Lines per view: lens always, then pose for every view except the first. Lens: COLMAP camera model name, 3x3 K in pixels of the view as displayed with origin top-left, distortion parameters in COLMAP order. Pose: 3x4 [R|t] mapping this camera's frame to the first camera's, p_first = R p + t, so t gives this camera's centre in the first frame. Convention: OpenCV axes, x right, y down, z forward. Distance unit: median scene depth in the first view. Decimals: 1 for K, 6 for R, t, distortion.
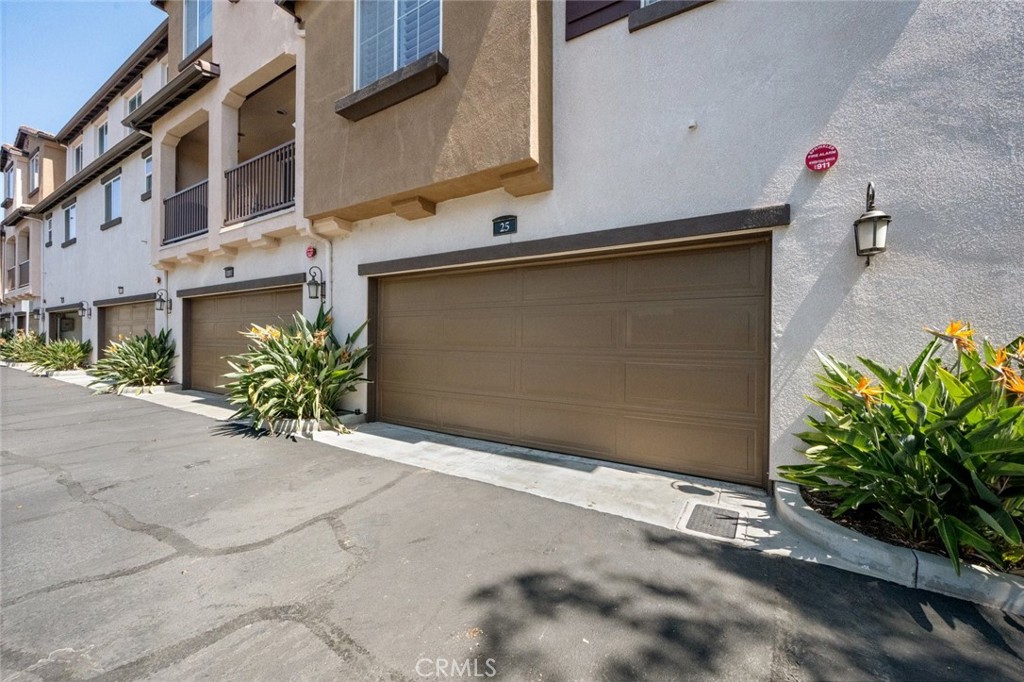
lens RADIAL K [[399.6, 0, 513.1], [0, 399.6, 338.9], [0, 0, 1]] dist [0.000718, 0.000091]
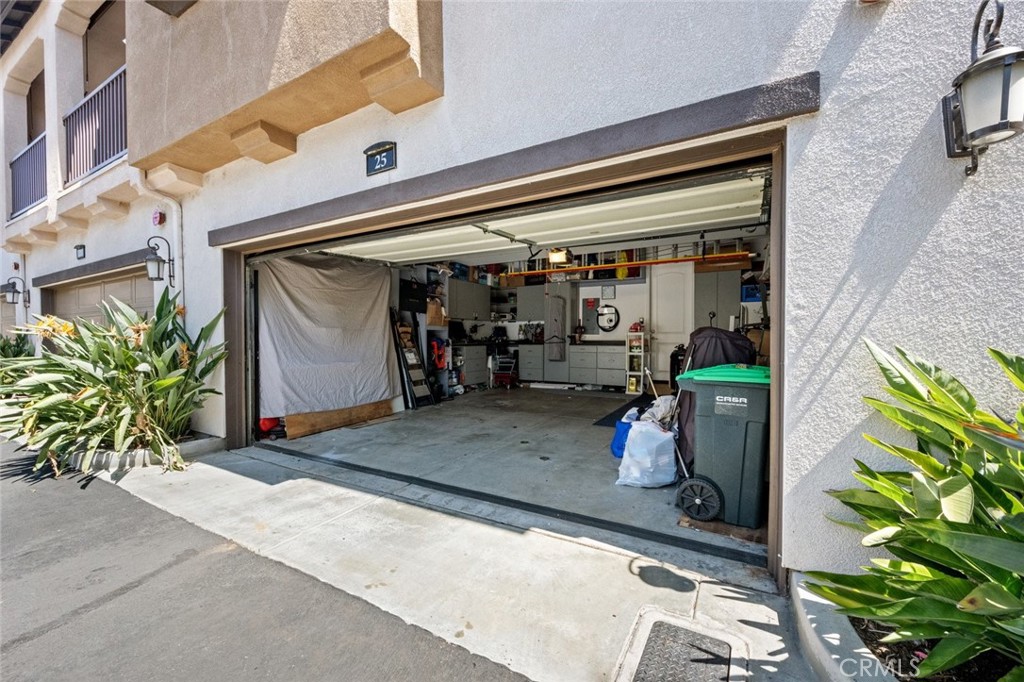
lens RADIAL K [[410.8, 0, 517.4], [0, 410.8, 342.6], [0, 0, 1]] dist [-0.001668, -0.000395]
pose [[0.999160, -0.014151, 0.038469, 0.188959], [0.013524, 0.999772, 0.016516, 0.012902], [-0.038694, -0.015982, 0.999123, 0.334874]]
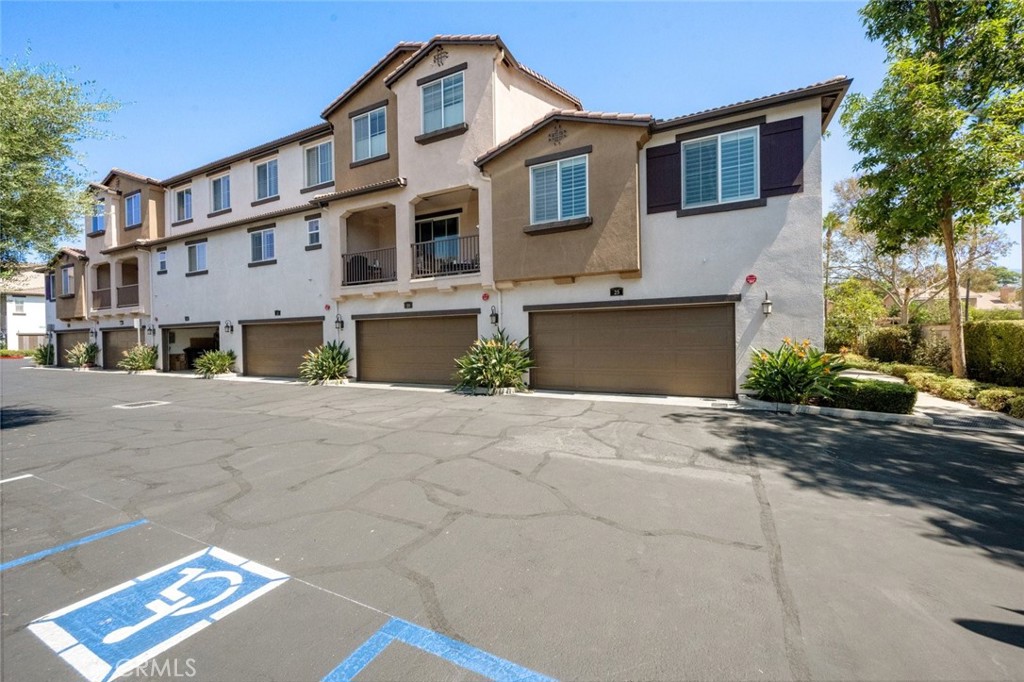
lens RADIAL K [[400.8, 0, 510.4], [0, 400.8, 338.5], [0, 0, 1]] dist [0.002575, 0.000105]
pose [[0.995505, -0.021134, 0.092325, -0.870207], [0.021431, 0.999768, -0.002230, -0.040089], [-0.092256, 0.004198, 0.995726, -1.213175]]
